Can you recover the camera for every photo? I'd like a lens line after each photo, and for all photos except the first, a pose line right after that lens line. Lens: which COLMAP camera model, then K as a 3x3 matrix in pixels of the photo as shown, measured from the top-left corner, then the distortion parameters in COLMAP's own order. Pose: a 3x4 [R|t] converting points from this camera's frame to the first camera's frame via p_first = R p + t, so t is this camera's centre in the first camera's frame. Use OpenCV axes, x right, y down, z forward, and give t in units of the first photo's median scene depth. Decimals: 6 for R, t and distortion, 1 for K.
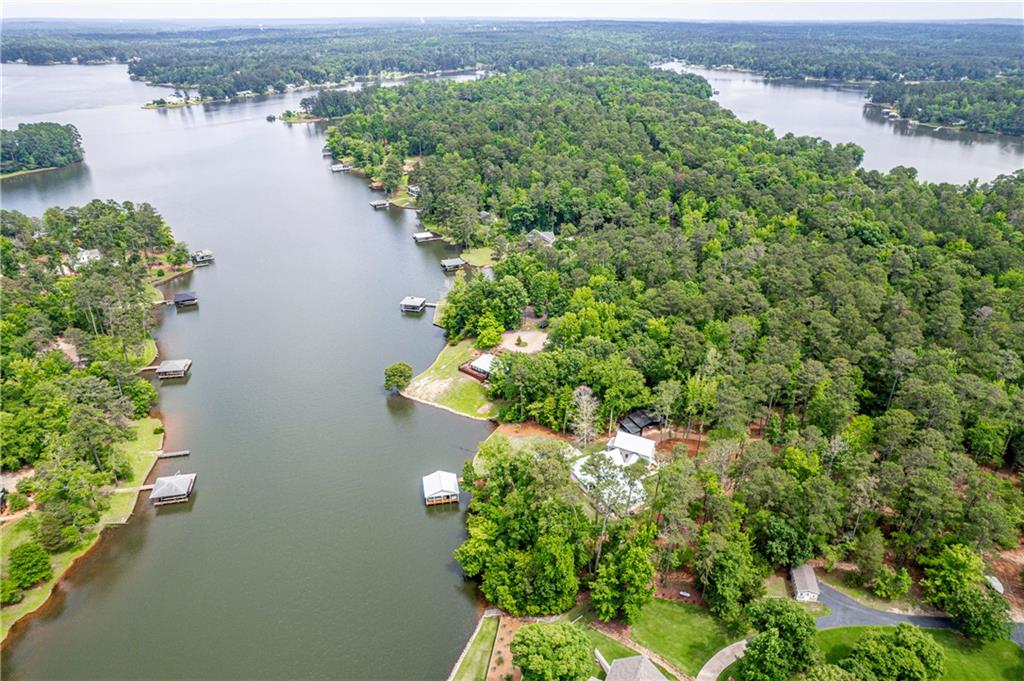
lens RADIAL K [[659.5, 0, 519.2], [0, 659.5, 341.6], [0, 0, 1]] dist [-0.082946, 0.071783]
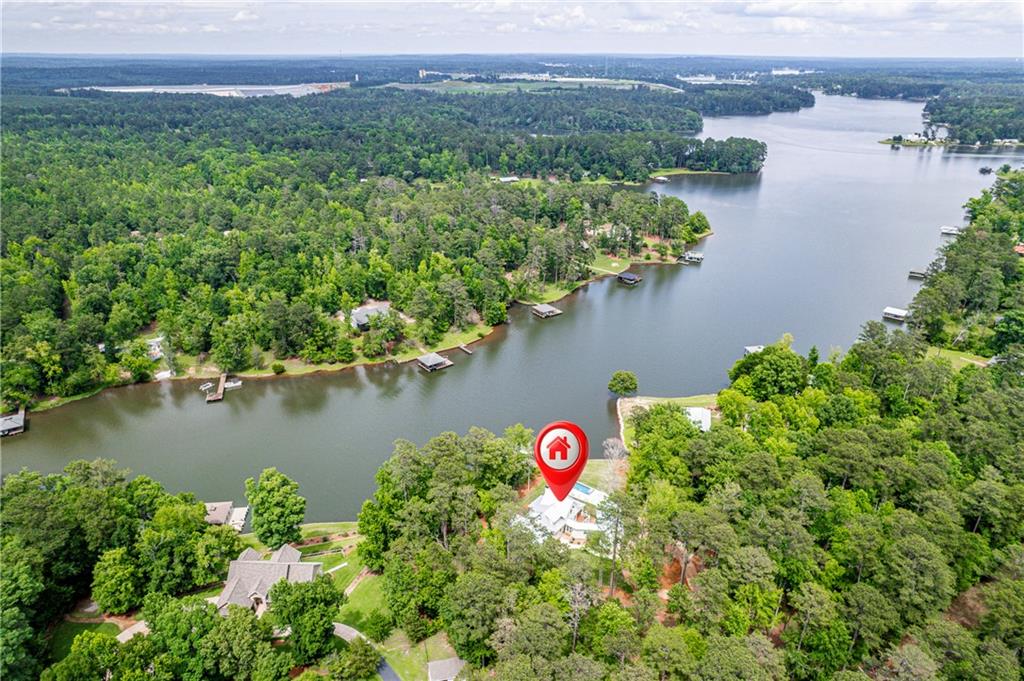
lens RADIAL K [[659.5, 0, 511.8], [0, 659.5, 341.1], [0, 0, 1]] dist [-0.082946, 0.071783]
pose [[0.418765, 0.372086, -0.828365, 0.165518], [-0.412868, 0.890481, 0.191270, -0.038191], [0.808812, 0.261908, 0.526524, 0.074564]]
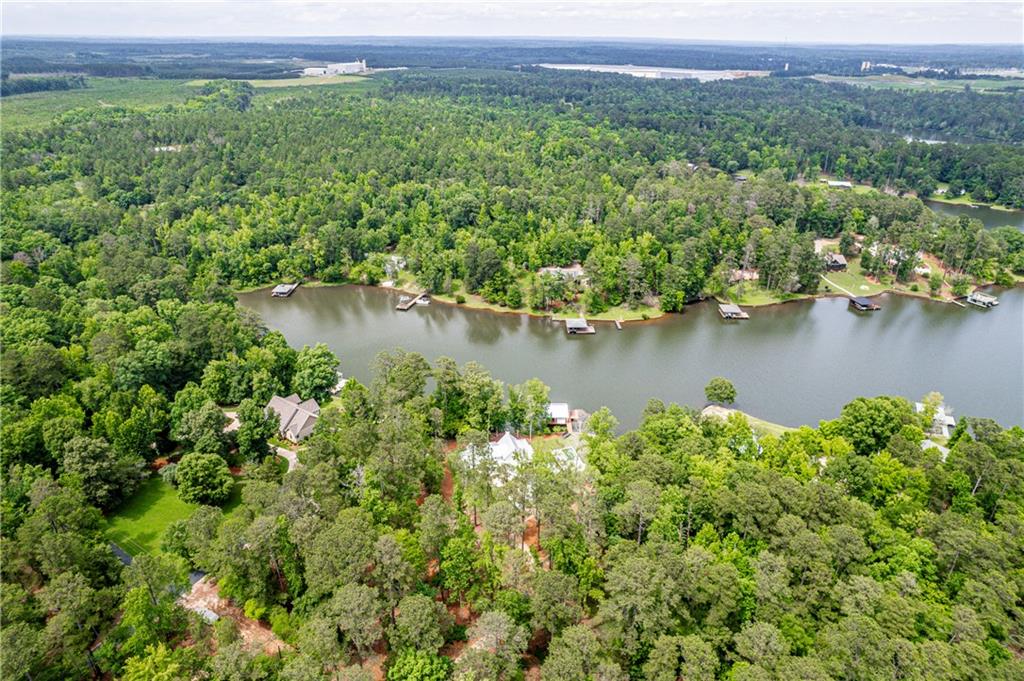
lens RADIAL K [[659.5, 0, 514.2], [0, 659.5, 336.4], [0, 0, 1]] dist [-0.082946, 0.071783]
pose [[-0.196134, 0.413059, -0.889333, 0.204786], [-0.448404, 0.768787, 0.455961, -0.091158], [0.872046, 0.488211, 0.034432, 0.177781]]
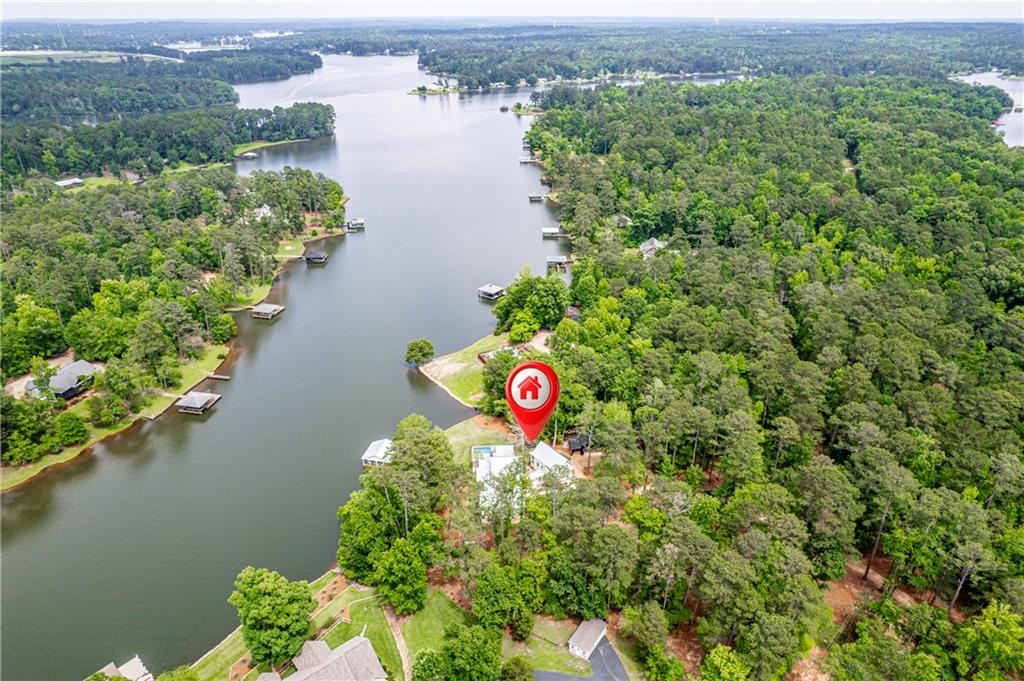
lens RADIAL K [[659.5, 0, 516.6], [0, 659.5, 342.2], [0, 0, 1]] dist [-0.082946, 0.071783]
pose [[0.915637, 0.180722, -0.359094, 0.094779], [-0.180260, 0.982993, 0.035078, -0.007809], [0.359326, 0.032611, 0.932642, 0.015057]]
